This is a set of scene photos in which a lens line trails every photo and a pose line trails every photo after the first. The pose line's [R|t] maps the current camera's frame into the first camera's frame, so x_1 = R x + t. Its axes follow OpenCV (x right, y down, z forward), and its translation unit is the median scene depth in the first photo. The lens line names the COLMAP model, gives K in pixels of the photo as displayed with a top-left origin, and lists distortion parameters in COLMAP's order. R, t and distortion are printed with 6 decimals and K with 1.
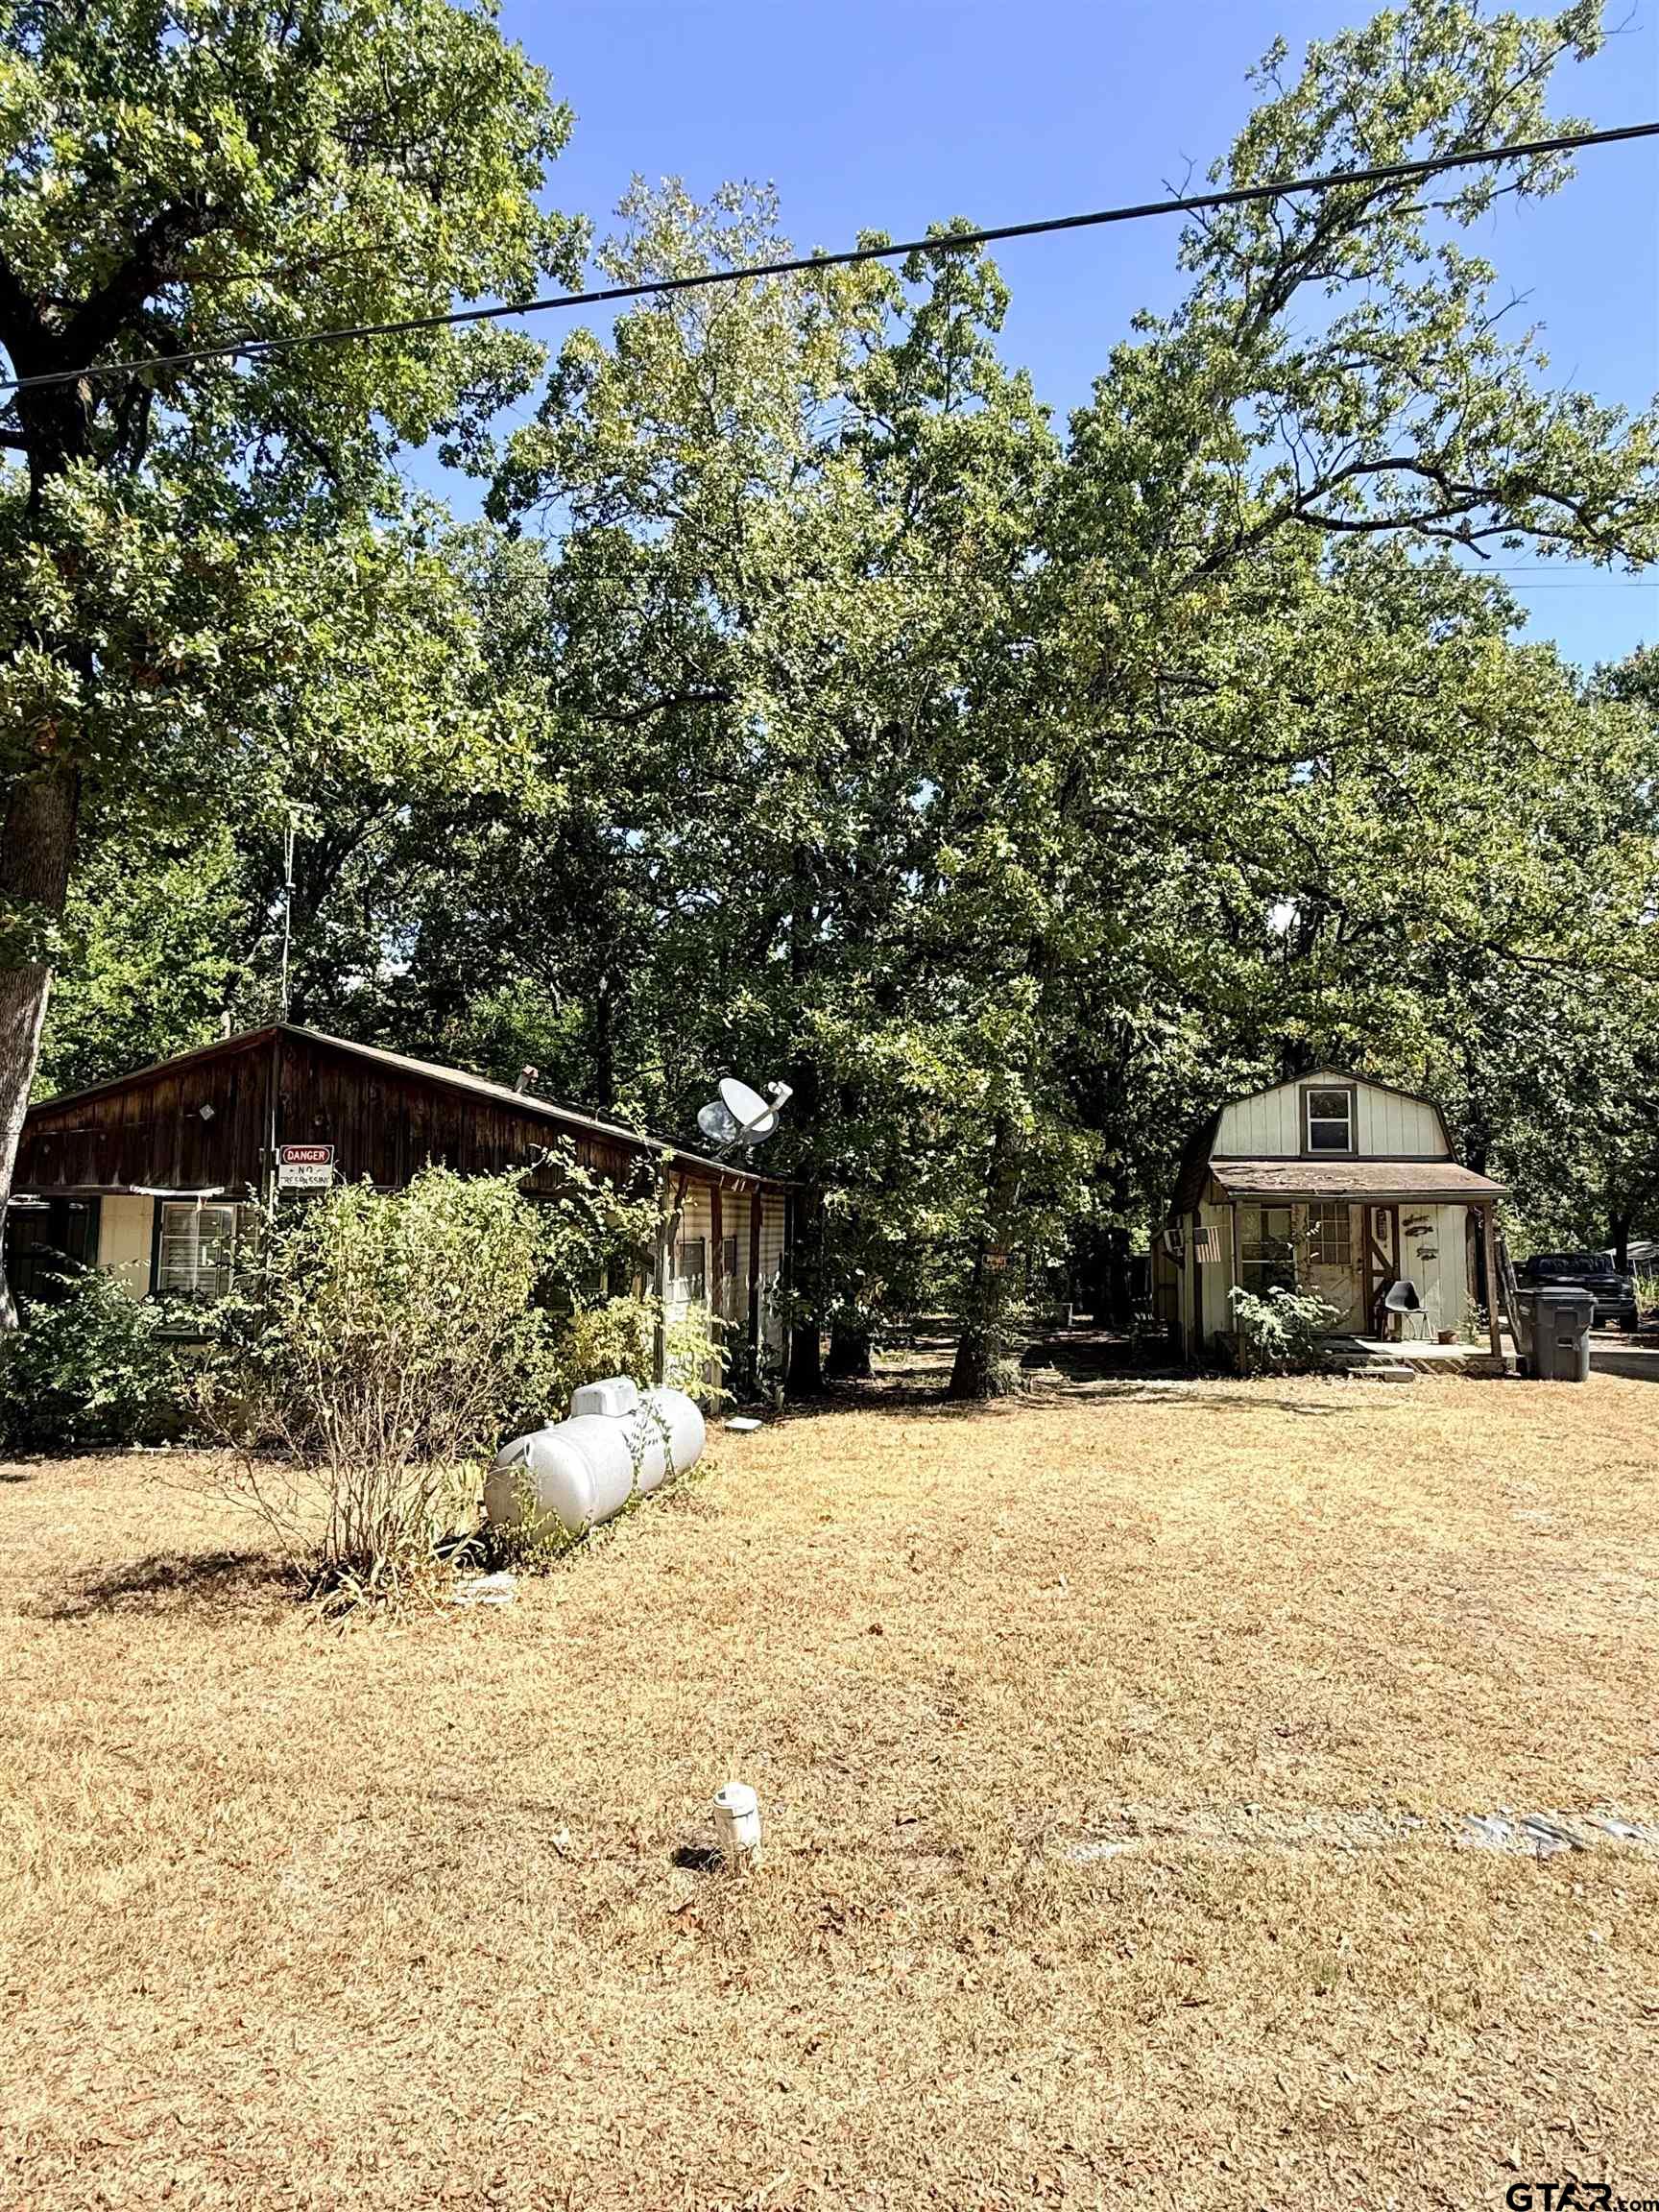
lens RADIAL K [[1215.1, 0, 829.5], [0, 1215.1, 1106.0], [0, 0, 1]] dist [0.000539, 0.000744]
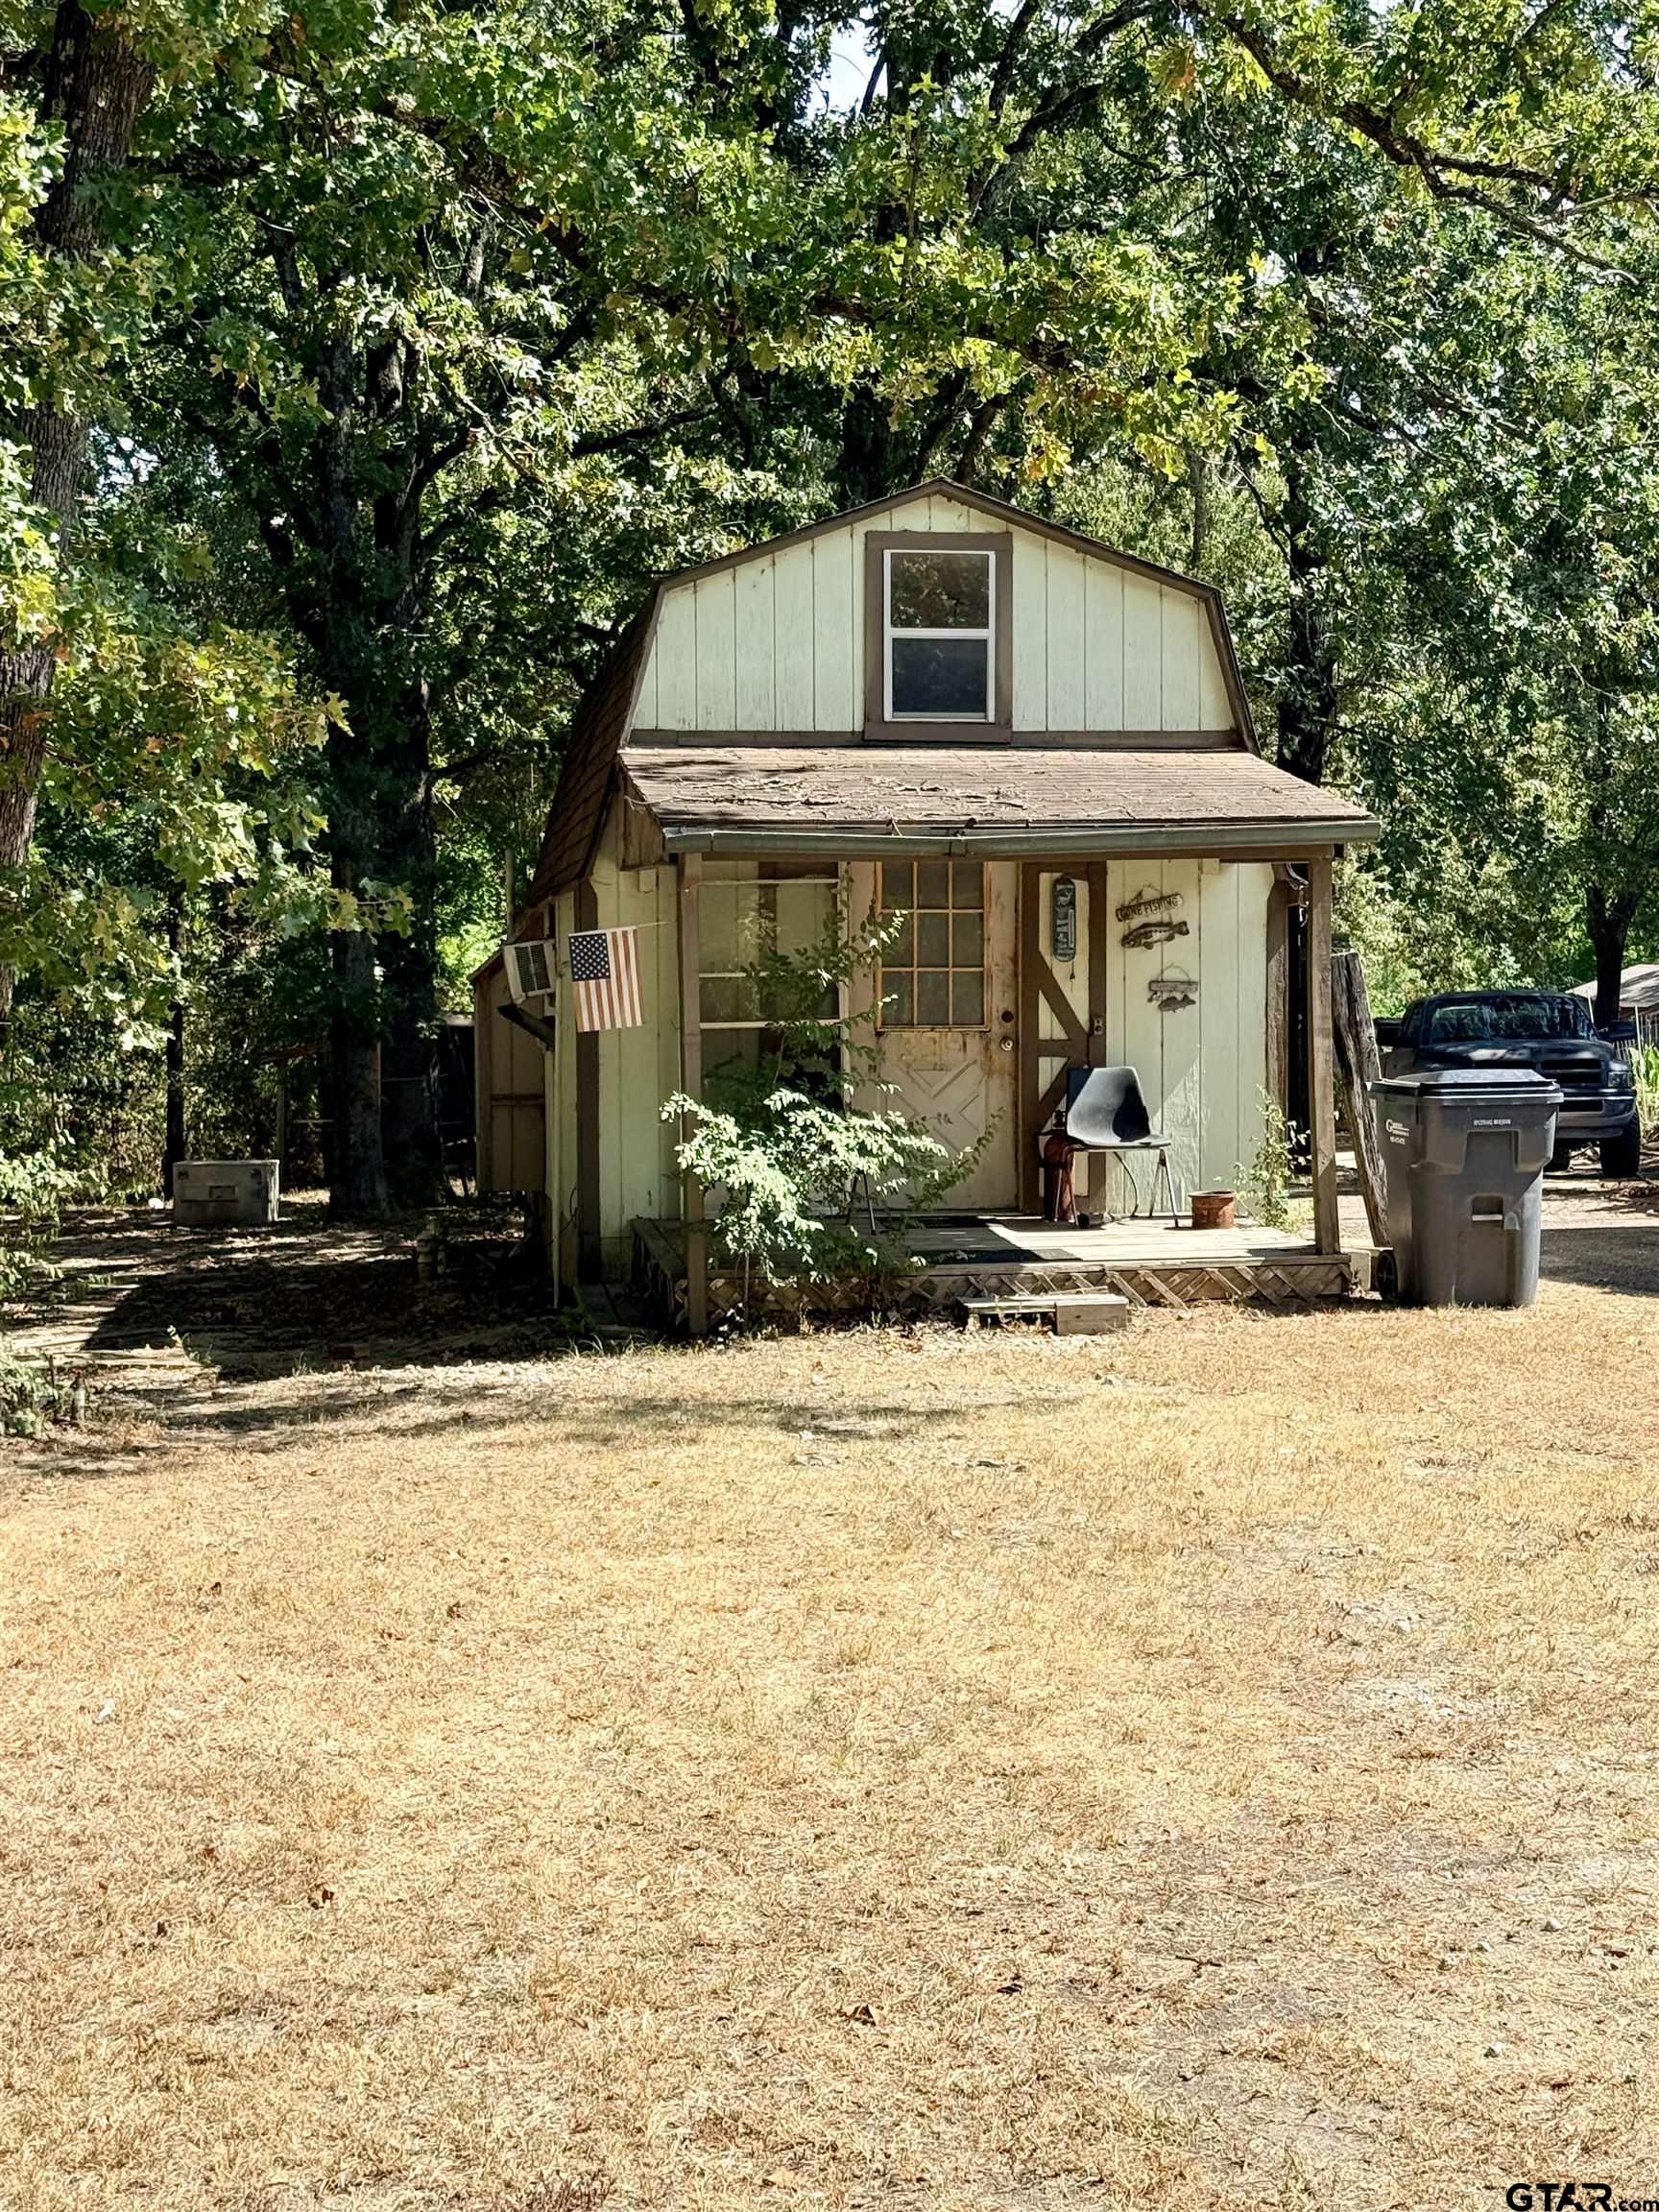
lens RADIAL K [[2746.8, 0, 829.5], [0, 2746.8, 1106.0], [0, 0, 1]] dist [0.100755, -0.060042]
pose [[0.949956, -0.030079, 0.310932, 0.125445], [-0.013100, 0.990642, 0.135858, 0.042239], [-0.312109, -0.133133, 0.940672, 0.227832]]
